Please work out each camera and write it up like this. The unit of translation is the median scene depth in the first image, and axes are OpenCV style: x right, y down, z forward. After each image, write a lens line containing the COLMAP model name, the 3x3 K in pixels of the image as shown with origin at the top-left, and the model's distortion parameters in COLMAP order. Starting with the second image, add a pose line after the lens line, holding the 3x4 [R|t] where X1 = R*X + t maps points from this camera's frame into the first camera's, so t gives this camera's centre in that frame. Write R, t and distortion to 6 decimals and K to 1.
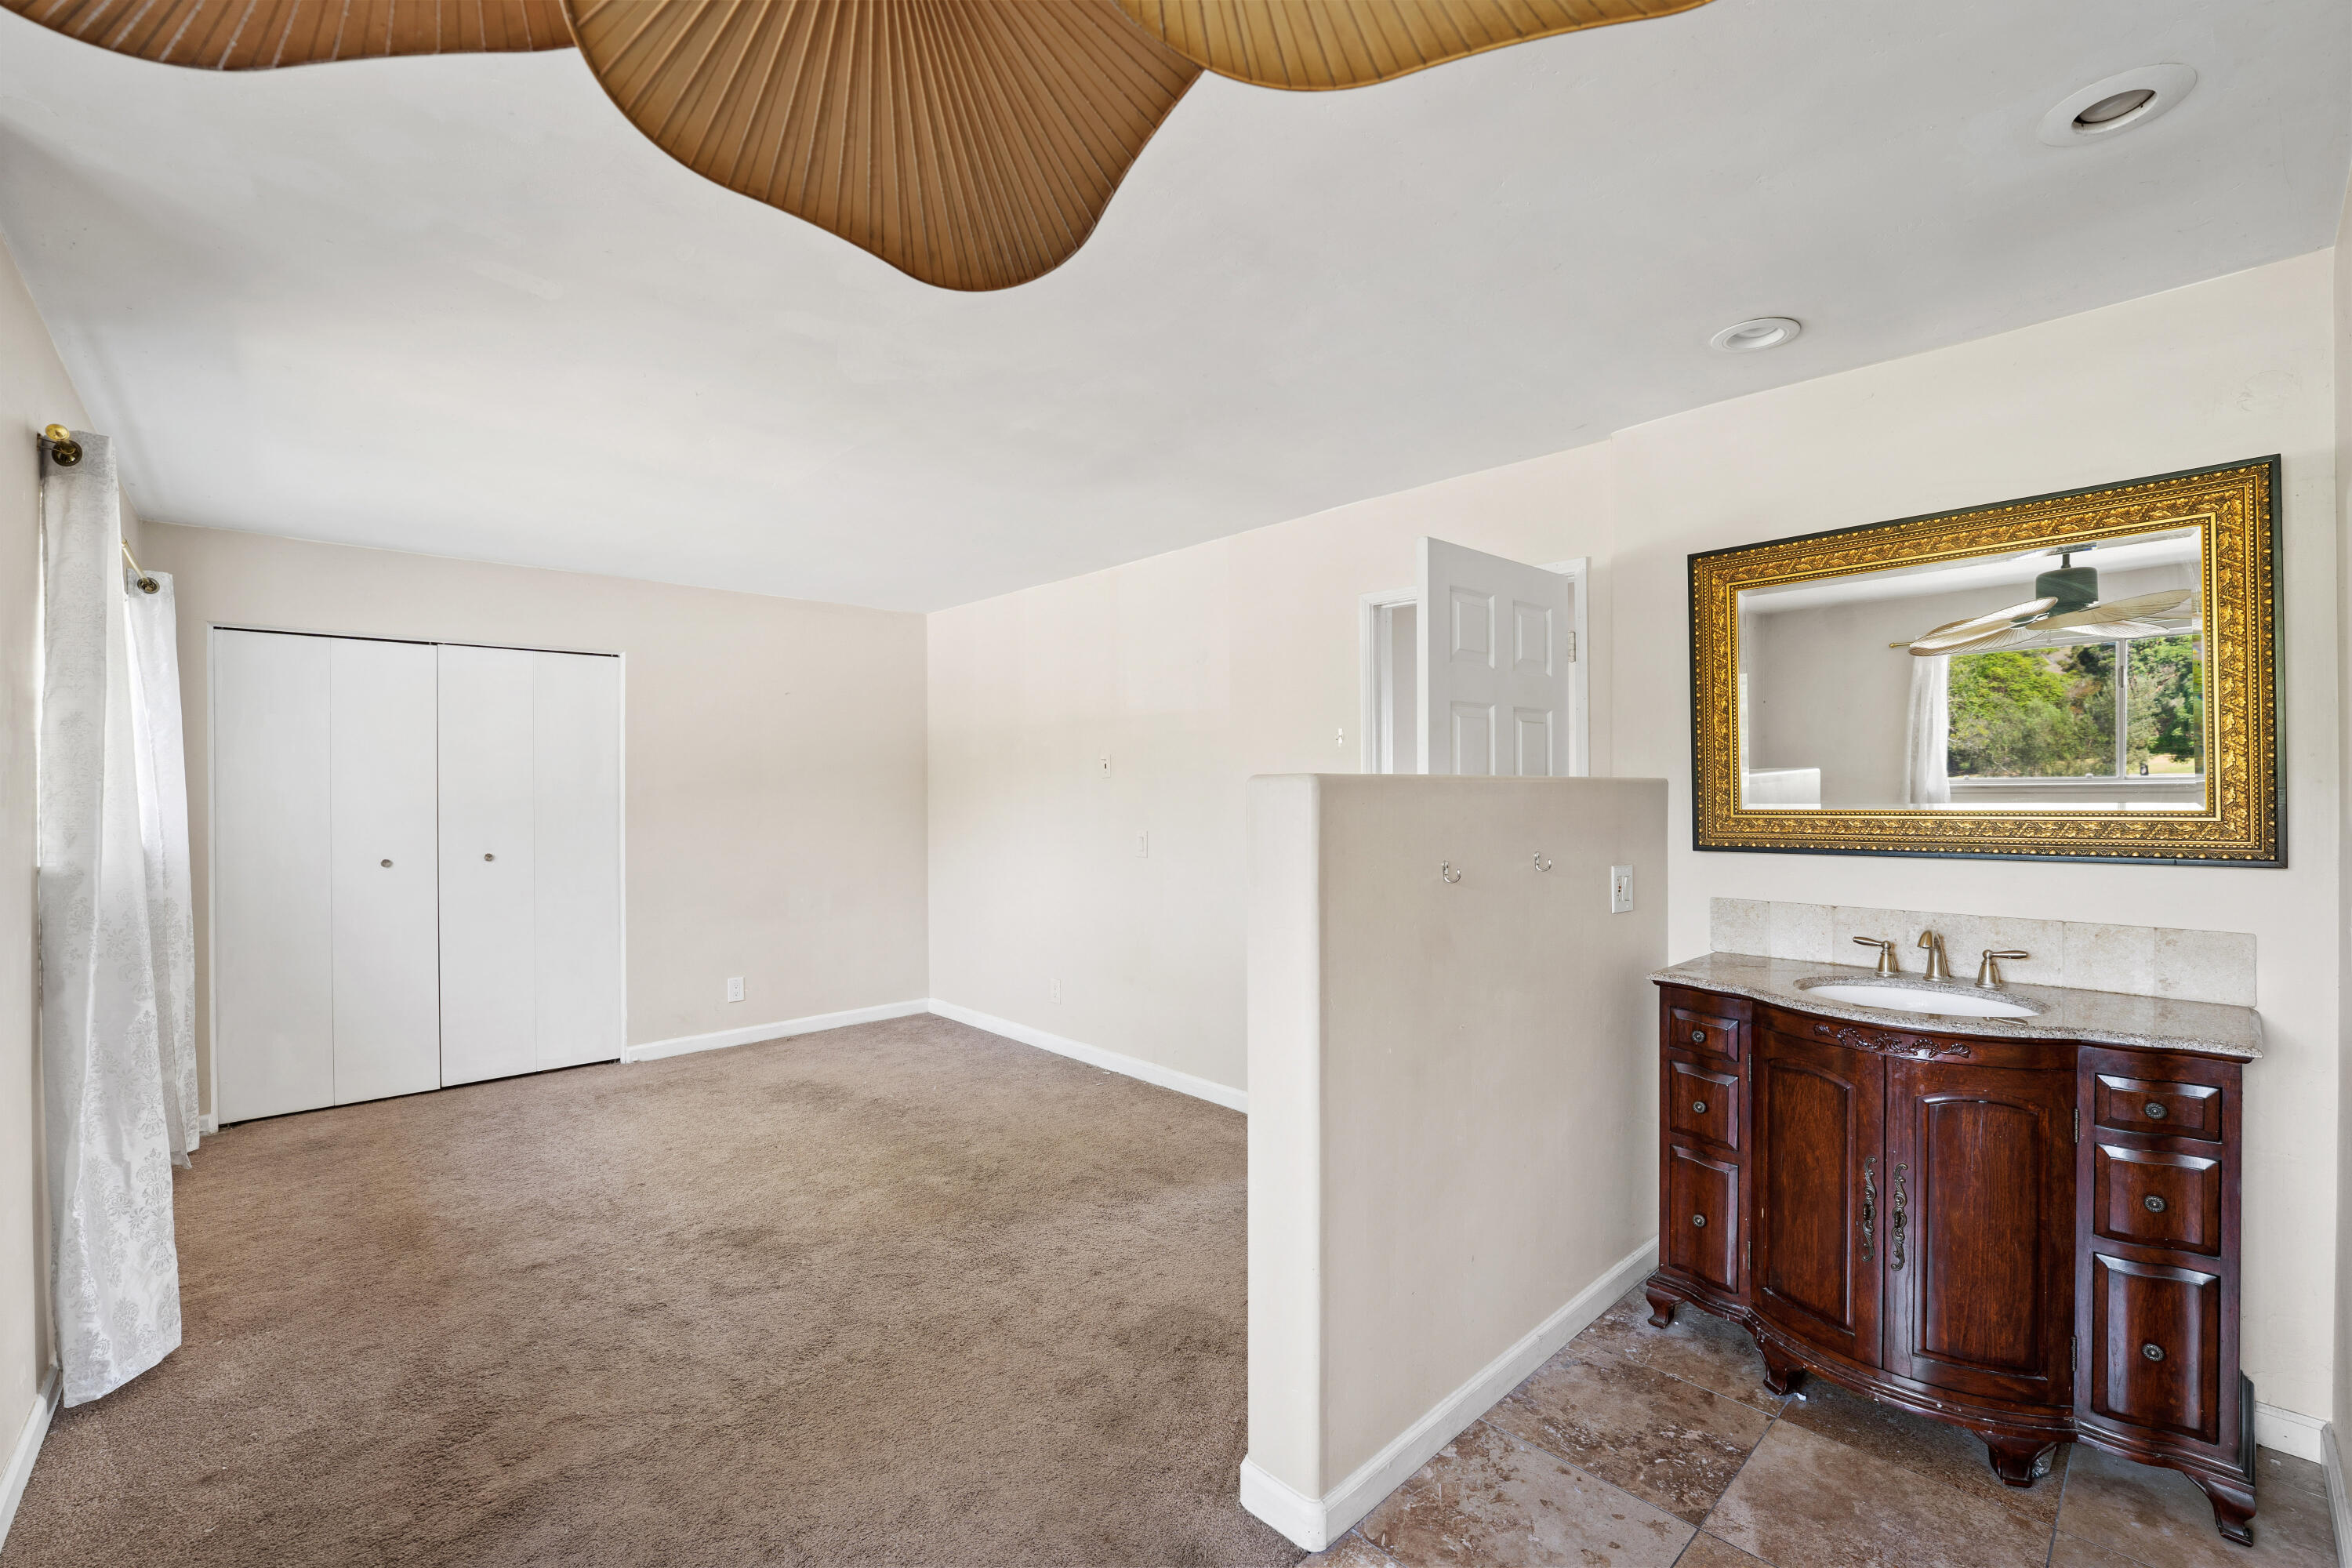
lens RADIAL K [[1014.8, 0, 1196.5], [0, 1014.8, 782.1], [0, 0, 1]] dist [-0.024032, 0.002680]
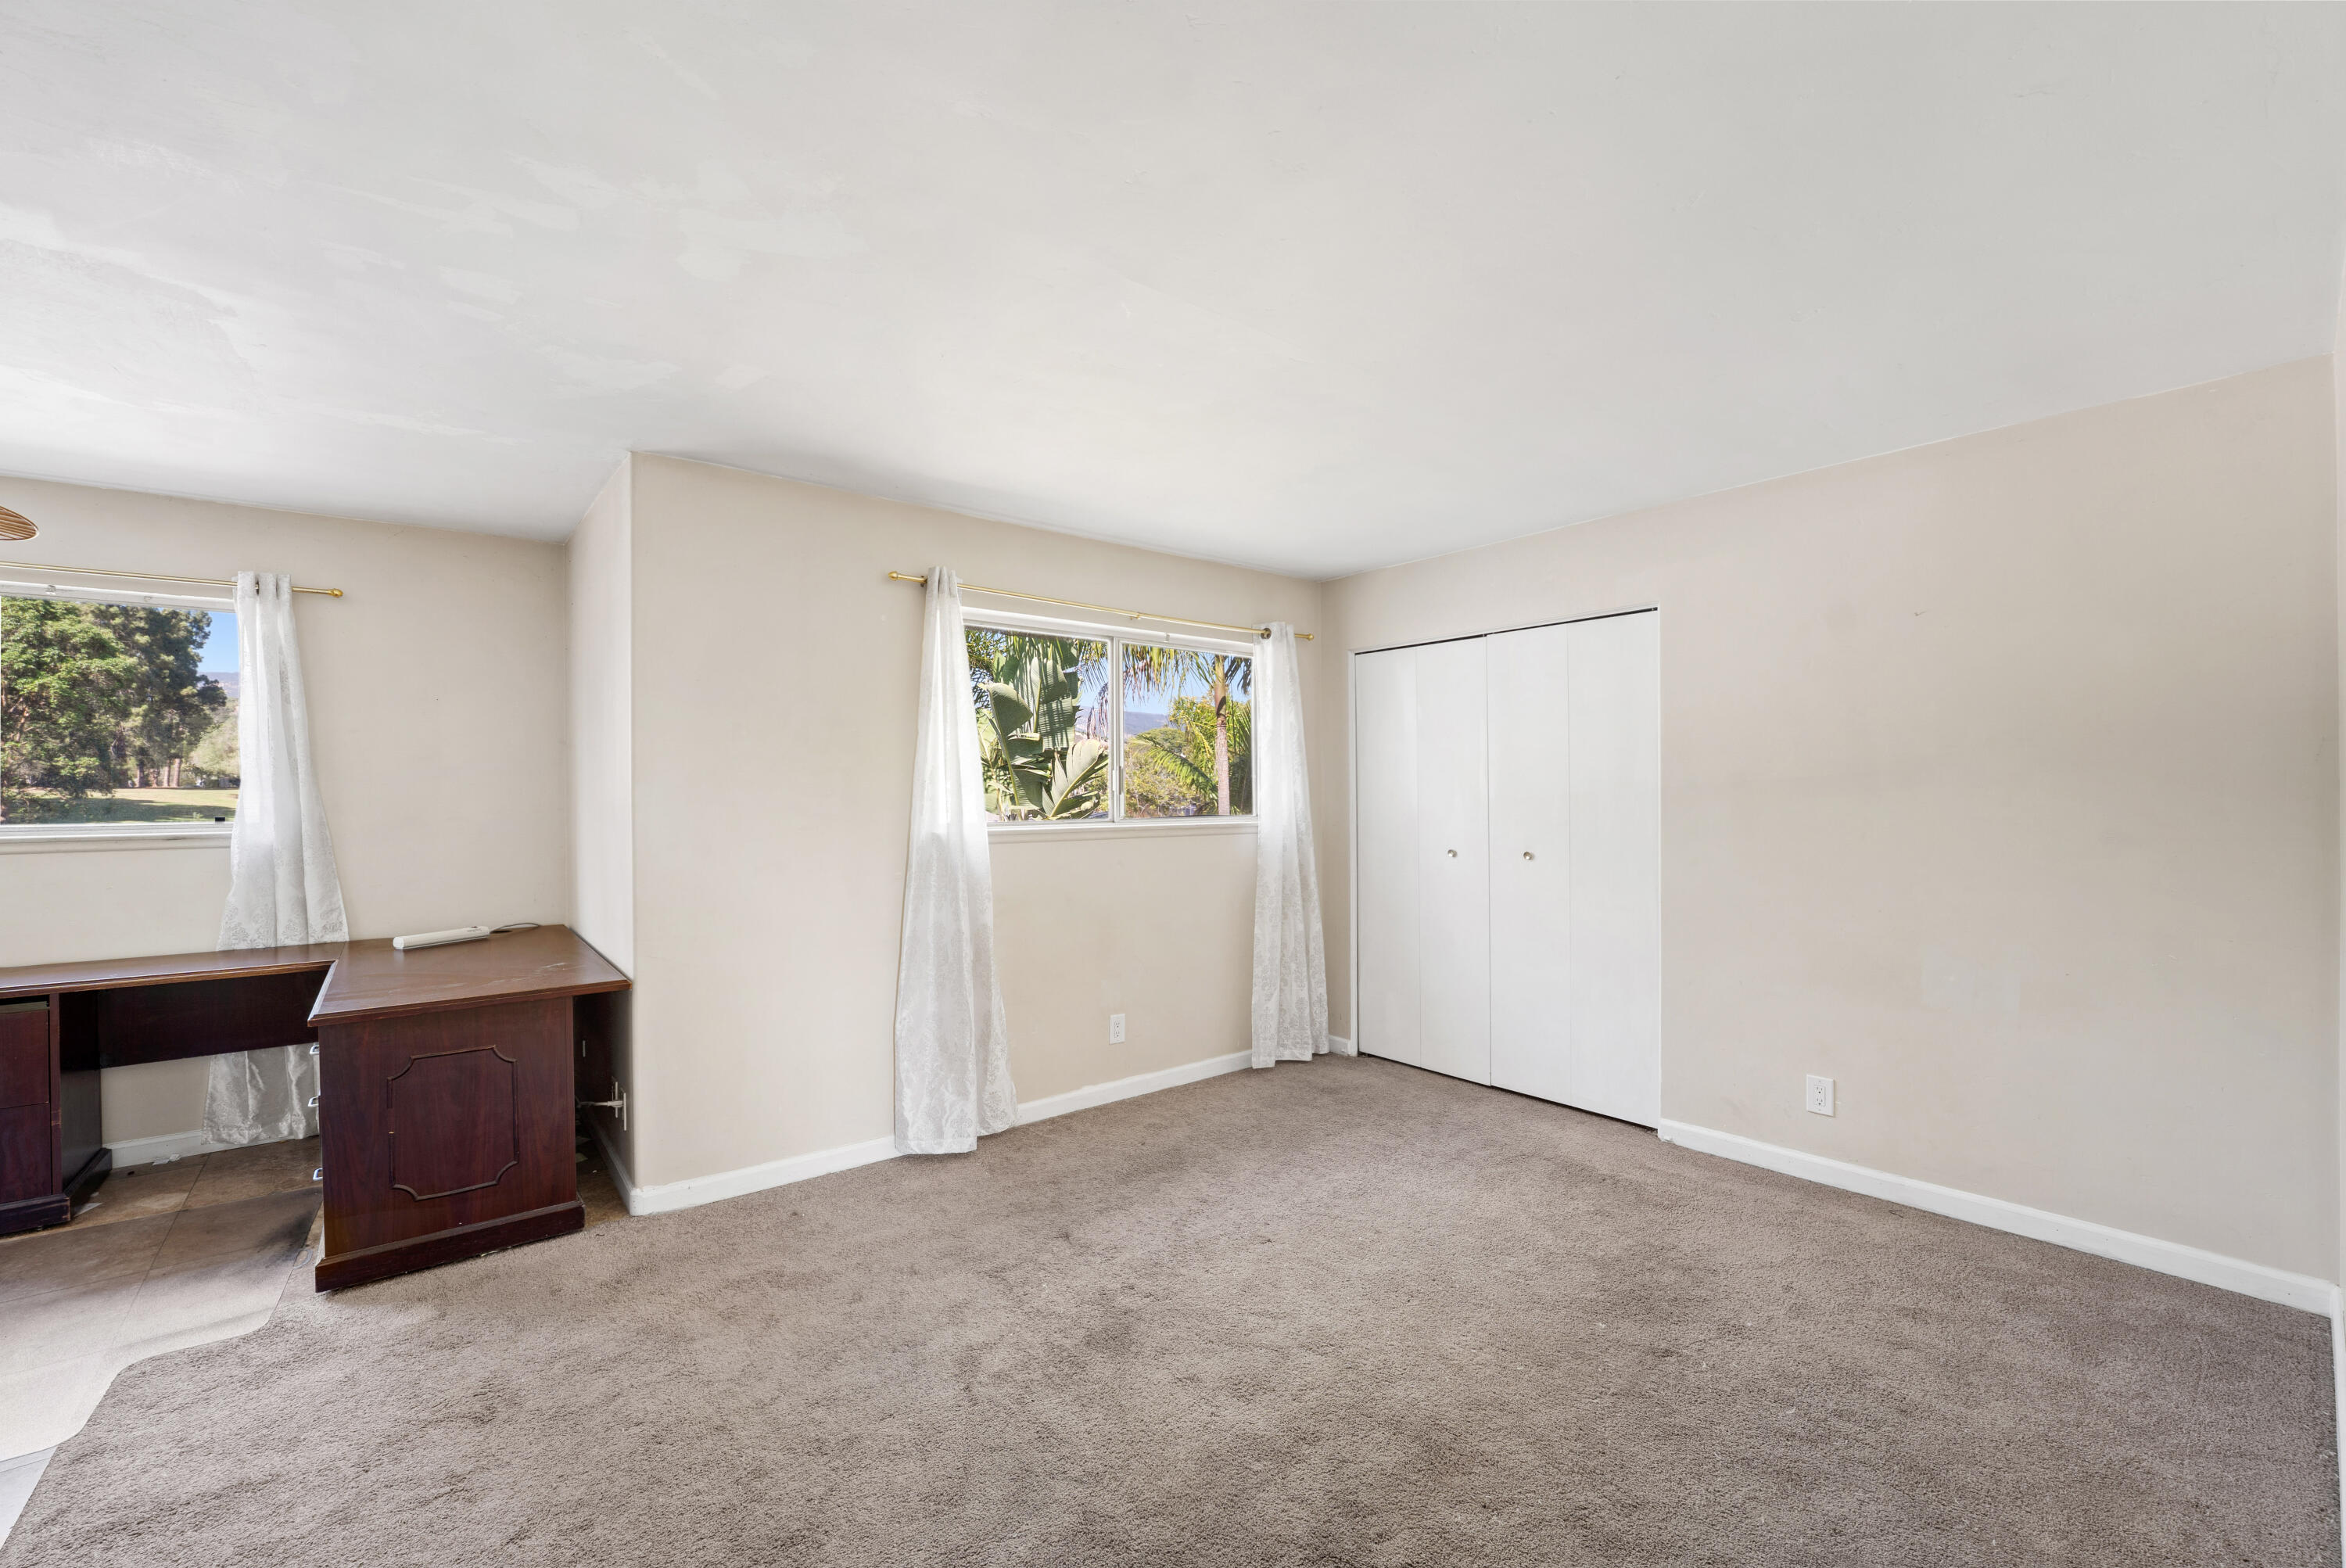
lens RADIAL K [[966.9, 0, 1195.1], [0, 966.9, 789.6], [0, 0, 1]] dist [-0.031086, 0.002817]
pose [[-0.083503, 0.004156, -0.996499, 0.266076], [0.003865, 0.999985, 0.003846, 0.009342], [0.996500, -0.003531, -0.083517, 0.979286]]
